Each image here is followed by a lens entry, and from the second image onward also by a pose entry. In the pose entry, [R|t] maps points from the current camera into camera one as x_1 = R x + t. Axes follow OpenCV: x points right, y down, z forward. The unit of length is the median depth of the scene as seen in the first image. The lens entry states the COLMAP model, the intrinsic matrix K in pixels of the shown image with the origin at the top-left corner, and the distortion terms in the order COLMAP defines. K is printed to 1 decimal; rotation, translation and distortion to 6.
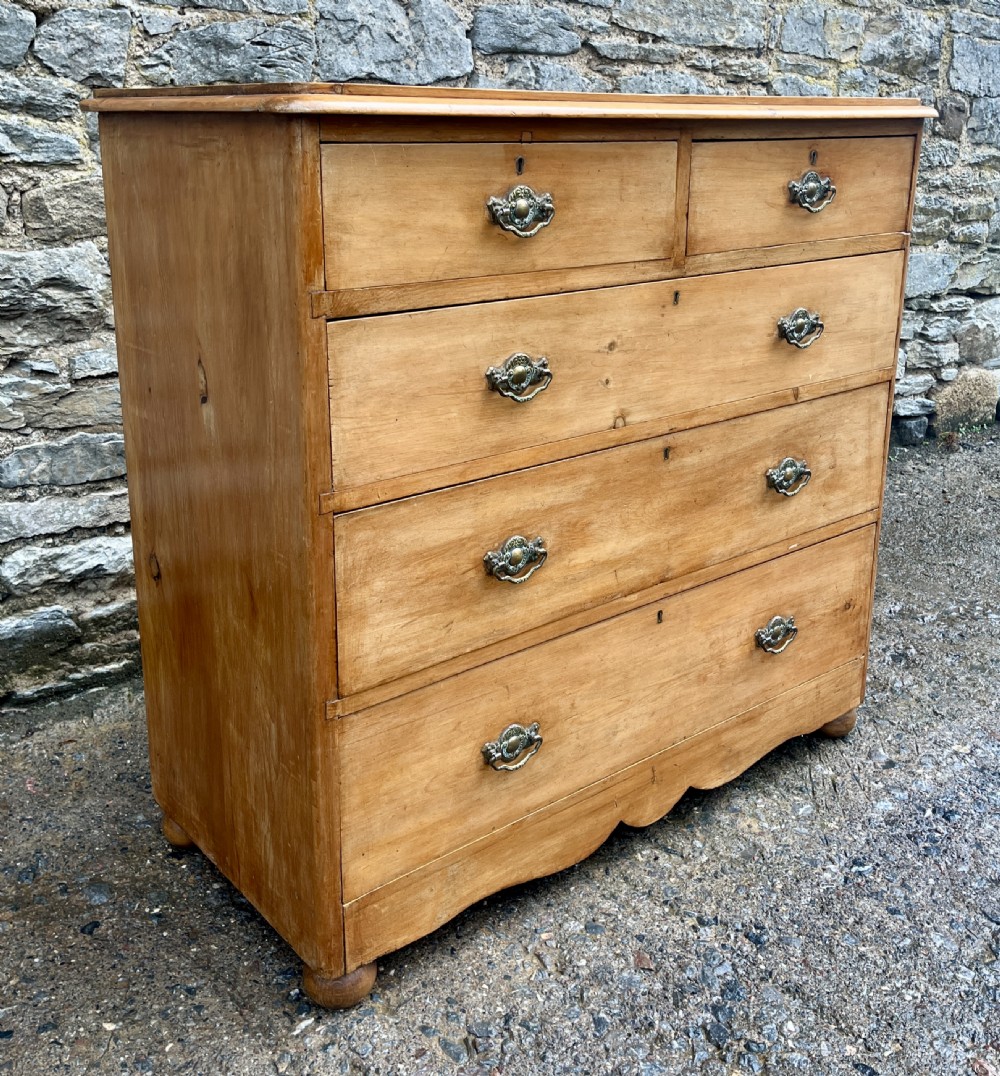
lens RADIAL K [[1207.2, 0, 511.7], [0, 1207.2, 410.1], [0, 0, 1]] dist [0.036434, 0.000000]
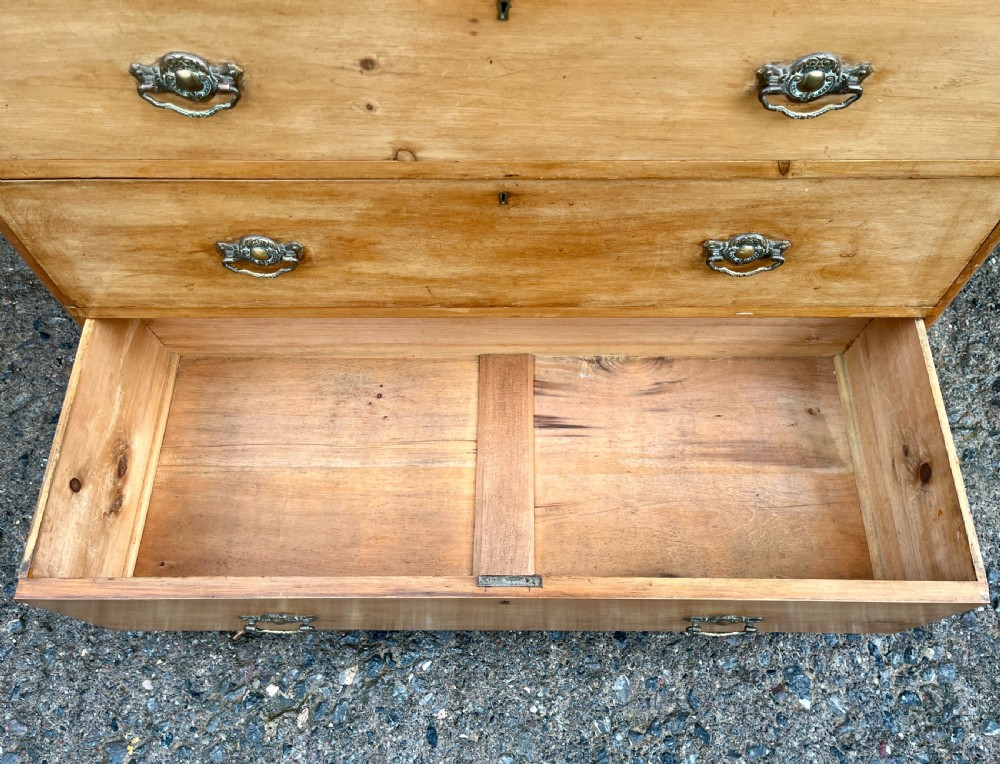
lens RADIAL K [[802.1, 0, 513.6], [0, 802.1, 391.2], [0, 0, 1]] dist [0.062815, -0.077497]
pose [[0.761288, 0.554736, -0.335721, 0.363917], [-0.148767, 0.653376, 0.742272, -0.257230], [0.631117, -0.515139, 0.579934, 0.635677]]
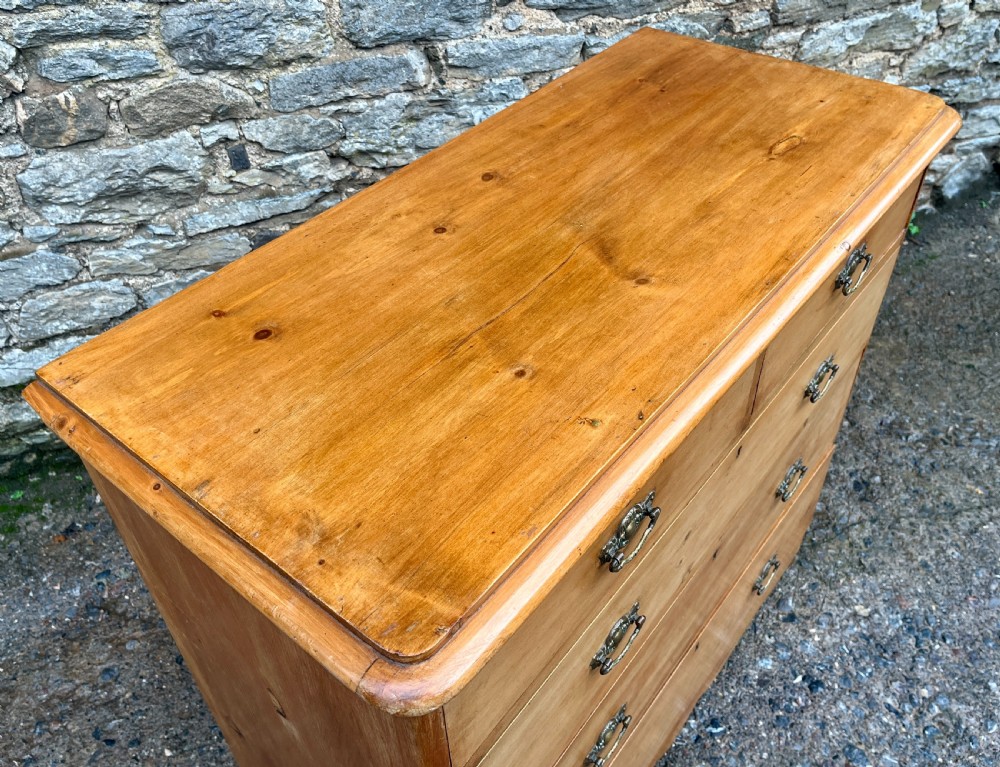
lens RADIAL K [[872.4, 0, 491.5], [0, 872.4, 343.9], [0, 0, 1]] dist [0.074100, -0.103193]
pose [[0.956116, 0.151282, -0.250909, 0.247047], [-0.025253, 0.895746, 0.443848, -0.431854], [0.291897, -0.418034, 0.860258, 0.305309]]
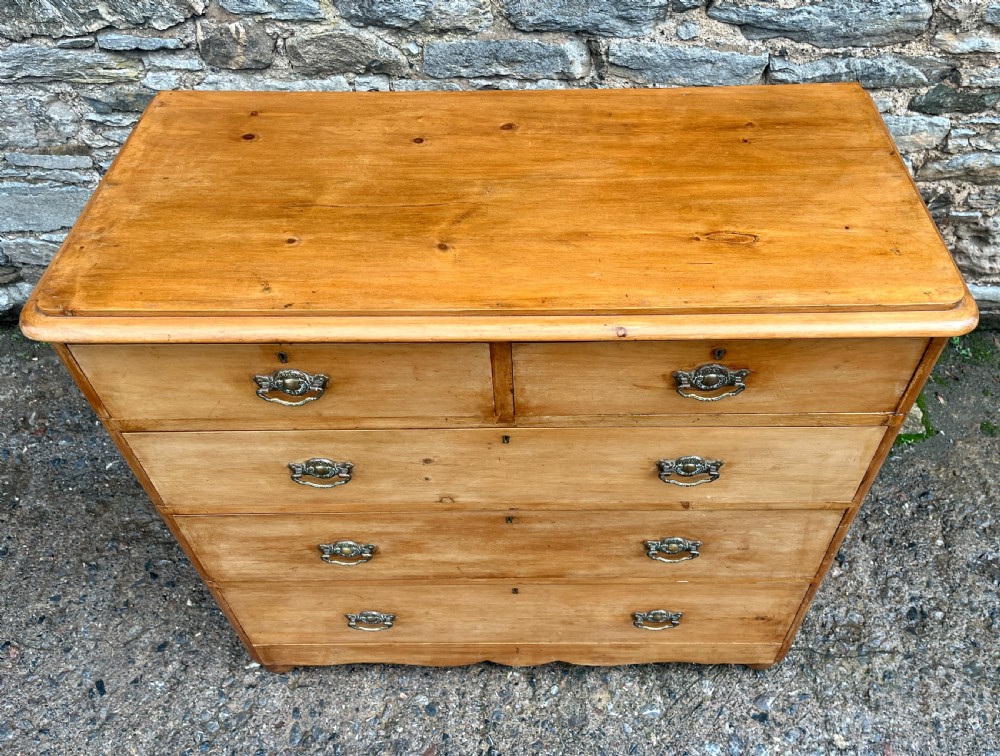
lens RADIAL K [[849.0, 0, 527.7], [0, 849.0, 353.3], [0, 0, 1]] dist [0.058017, -0.065443]
pose [[0.759791, 0.459161, -0.460314, 0.440814], [-0.133734, 0.803224, 0.580471, -0.567052], [0.636265, -0.379477, 0.671688, 0.507135]]
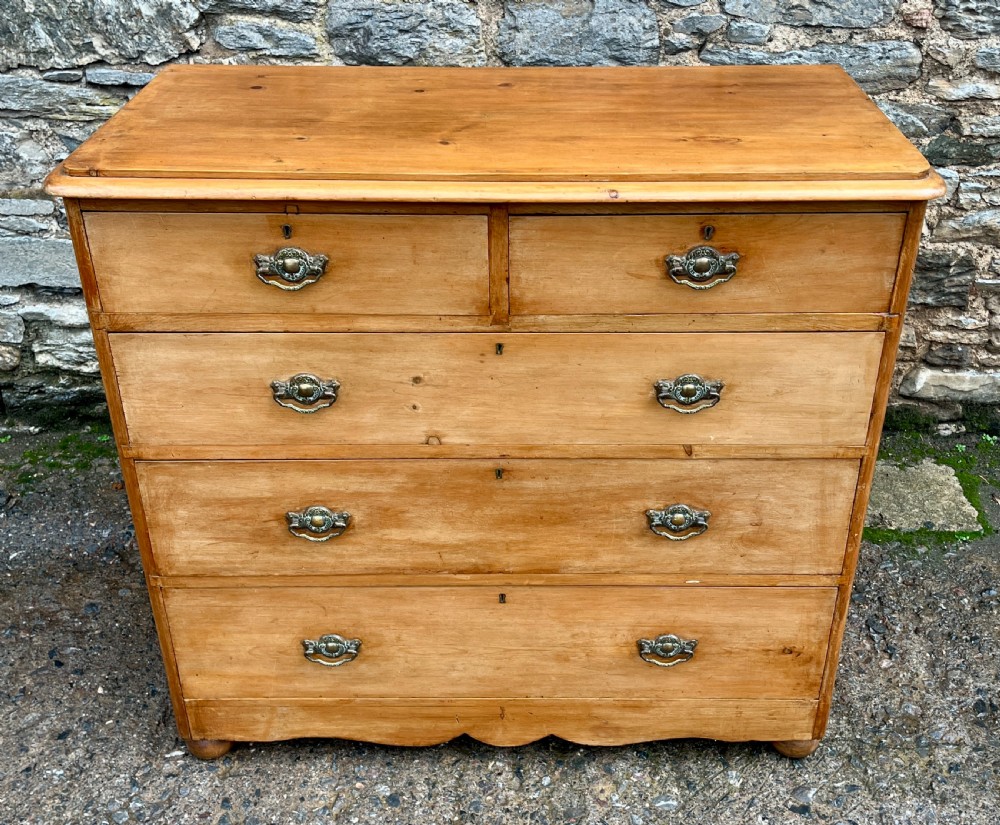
lens RADIAL K [[1132.6, 0, 518.9], [0, 1132.6, 326.8], [0, 0, 1]] dist [0.040233, 0.000000]
pose [[0.761001, 0.298503, -0.575997, 0.675091], [-0.149117, 0.944568, 0.292499, -0.381482], [0.631380, -0.136701, 0.763329, 0.249179]]
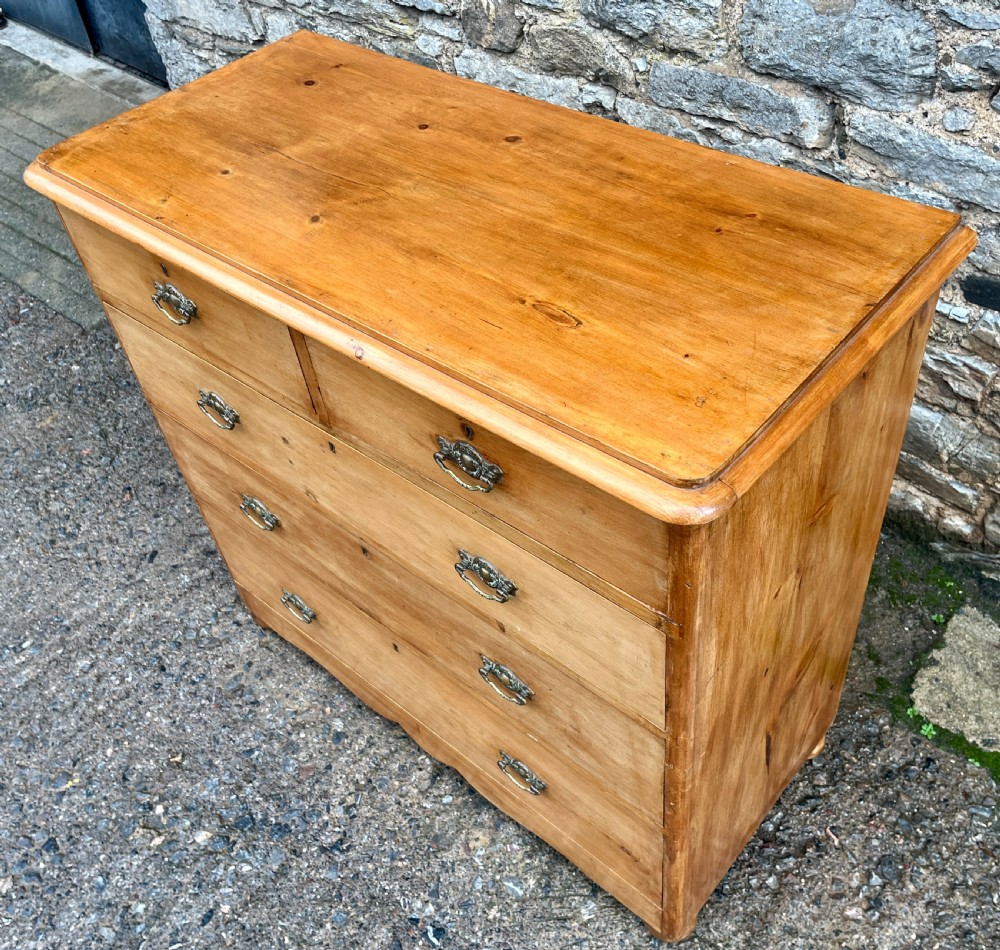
lens RADIAL K [[1020.1, 0, 495.8], [0, 1020.1, 459.9], [0, 0, 1]] dist [0.035341, 0.000000]
pose [[0.142715, 0.671905, -0.726758, 0.735677], [-0.133310, 0.740632, 0.658553, -0.625443], [0.980745, 0.002899, 0.195271, 0.920916]]
